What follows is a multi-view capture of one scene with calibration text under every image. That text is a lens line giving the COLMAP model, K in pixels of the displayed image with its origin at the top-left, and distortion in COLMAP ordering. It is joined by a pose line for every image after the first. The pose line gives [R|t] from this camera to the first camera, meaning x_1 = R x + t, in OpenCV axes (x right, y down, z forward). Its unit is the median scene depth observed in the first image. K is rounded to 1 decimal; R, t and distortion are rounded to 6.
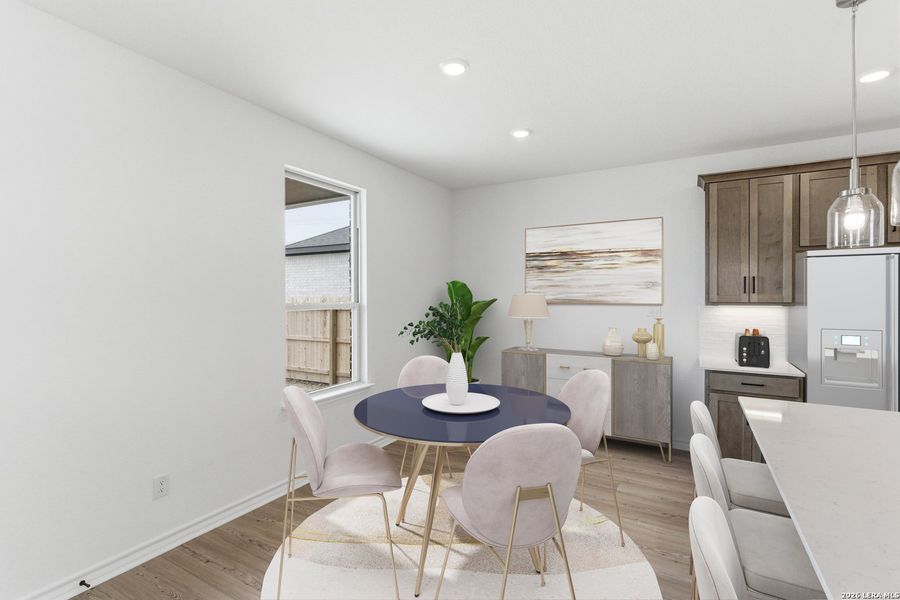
lens RADIAL K [[420.2, 0, 452.5], [0, 420.2, 301.1], [0, 0, 1]] dist [-0.005888, 0.000814]
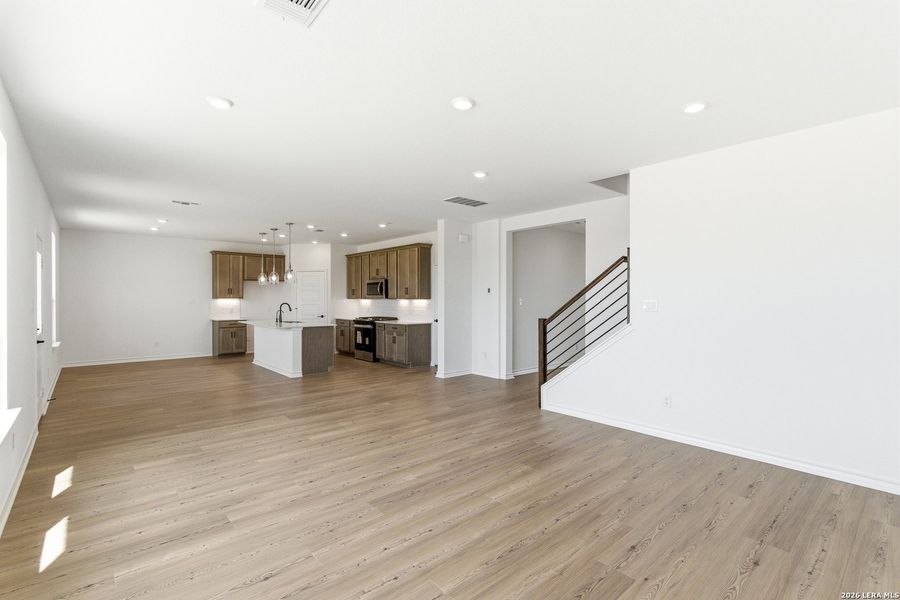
lens RADIAL K [[420.2, 0, 449.5], [0, 420.2, 297.8], [0, 0, 1]] dist [-0.005888, 0.000814]
pose [[0.320171, -0.000714, 0.947359, -1.545091], [-0.012797, 0.999905, 0.005078, -0.028015], [-0.947273, -0.013749, 0.320132, -1.363227]]
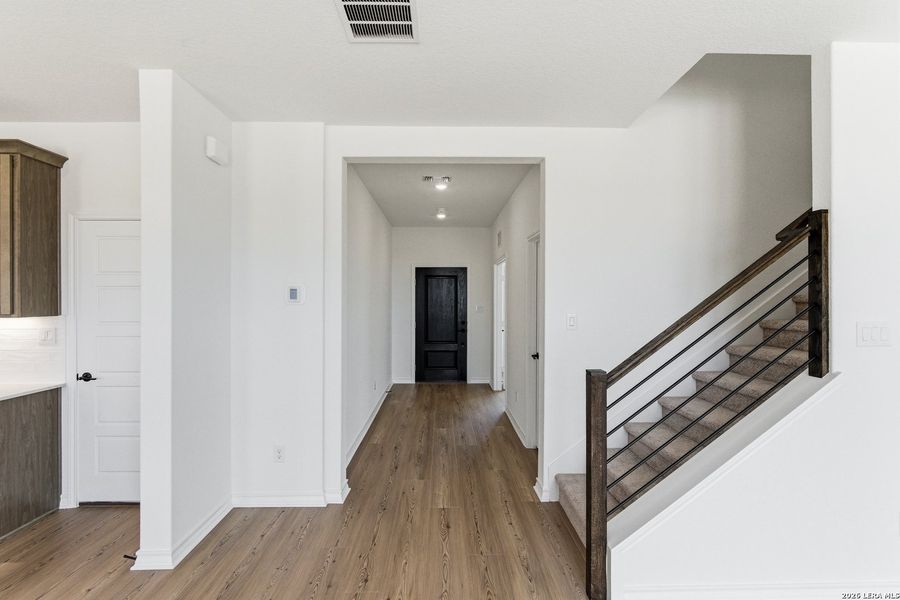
lens RADIAL K [[420.2, 0, 448.2], [0, 420.2, 298.1], [0, 0, 1]] dist [-0.005888, 0.000814]
pose [[-0.523437, -0.006835, 0.852037, -0.367530], [-0.011332, 0.999935, 0.001059, -0.053022], [-0.851989, -0.009101, -0.523481, -0.690758]]
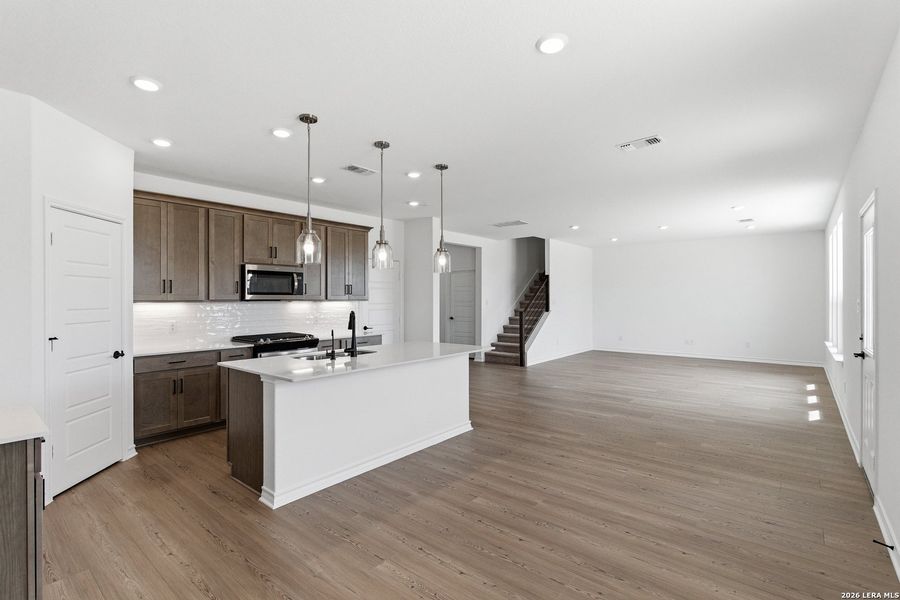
lens RADIAL K [[420.2, 0, 445.1], [0, 420.2, 296.9], [0, 0, 1]] dist [-0.005888, 0.000814]
pose [[-0.984311, -0.001324, 0.176437, 0.047578], [-0.004456, 0.999839, -0.017357, 0.006663], [-0.176385, -0.017871, -0.984159, 1.345854]]
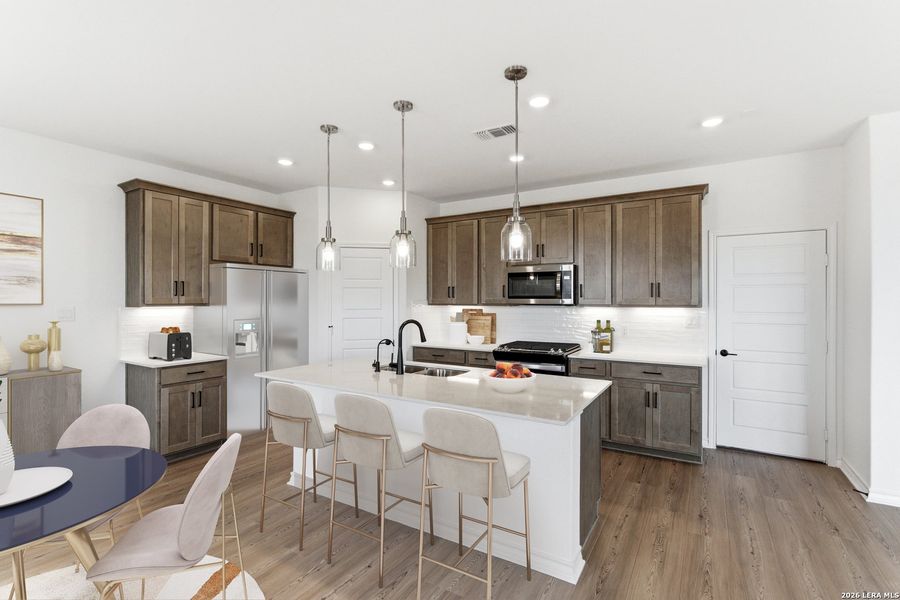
lens RADIAL K [[420.2, 0, 449.2], [0, 420.2, 299.6], [0, 0, 1]] dist [-0.005888, 0.000814]
pose [[0.021952, -0.004247, 0.999750, -0.420659], [-0.014481, 0.999885, 0.004566, -0.023363], [-0.999654, -0.014577, 0.021887, 0.230053]]
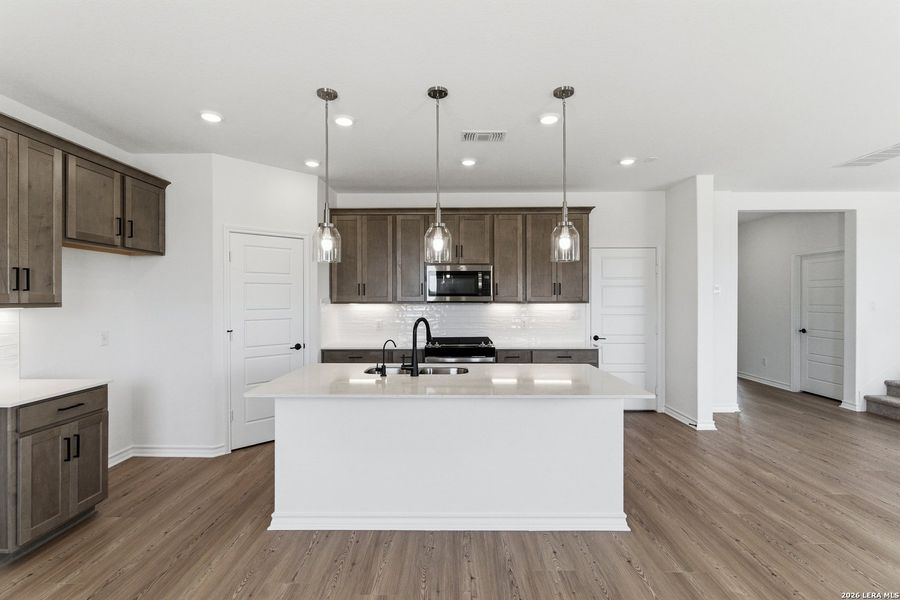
lens RADIAL K [[420.2, 0, 449.1], [0, 420.2, 298.0], [0, 0, 1]] dist [-0.005888, 0.000814]
pose [[-0.494687, -0.002356, 0.869068, -0.292604], [-0.012585, 0.999911, -0.004452, -0.011816], [-0.868980, -0.013140, -0.494673, 0.700307]]
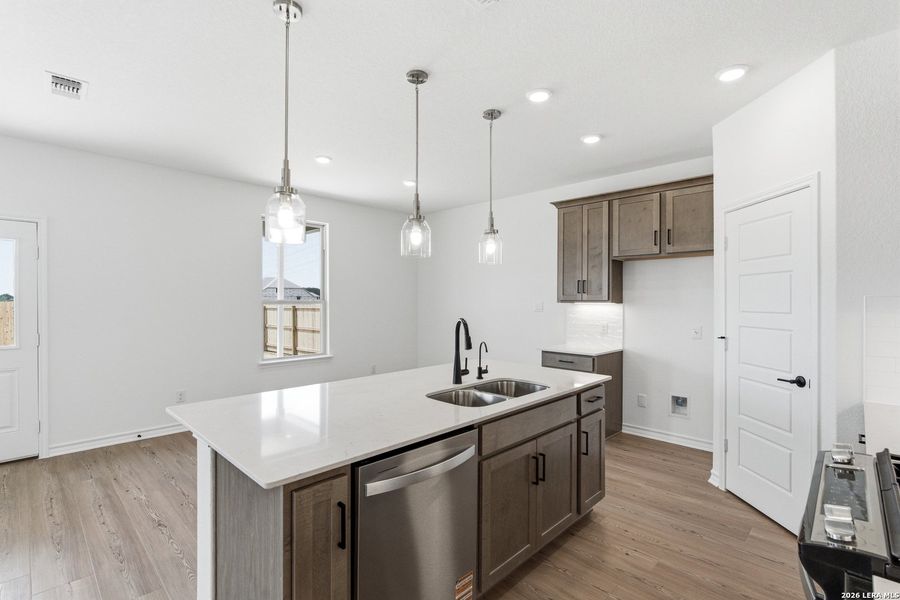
lens RADIAL K [[420.2, 0, 451.6], [0, 420.2, 300.1], [0, 0, 1]] dist [-0.005888, 0.000814]
pose [[0.970258, -0.001342, -0.242071, 0.624340], [0.004165, 0.999929, 0.011147, -0.013352], [0.242039, -0.011824, 0.970194, -0.354829]]
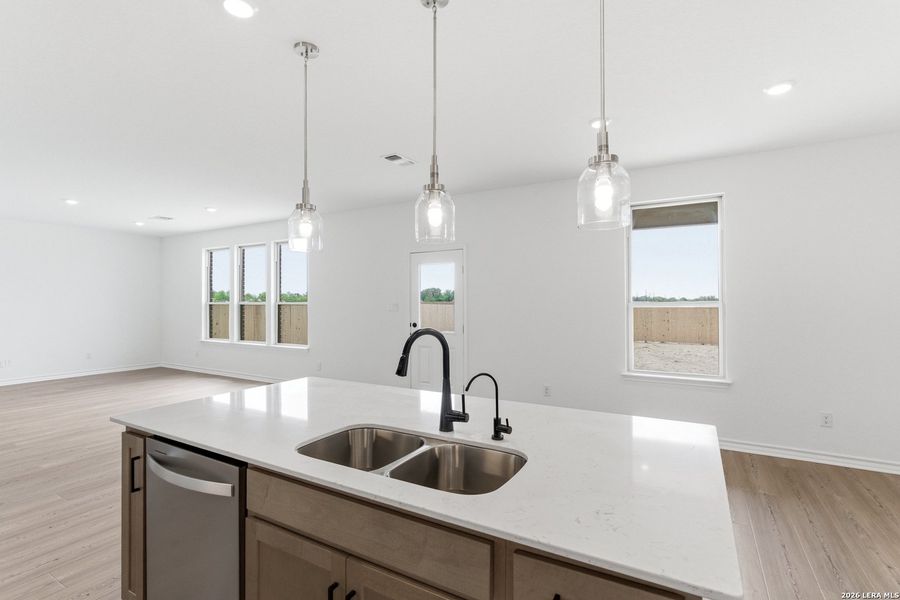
lens RADIAL K [[430.6, 0, 448.7], [0, 430.6, 303.9], [0, 0, 1]] dist [0.017081, 0.000751]
pose [[-0.017093, 0.002706, -0.999850, 0.933198], [0.014730, 0.999888, 0.002454, -0.003404], [0.999745, -0.014686, -0.017131, 0.349091]]
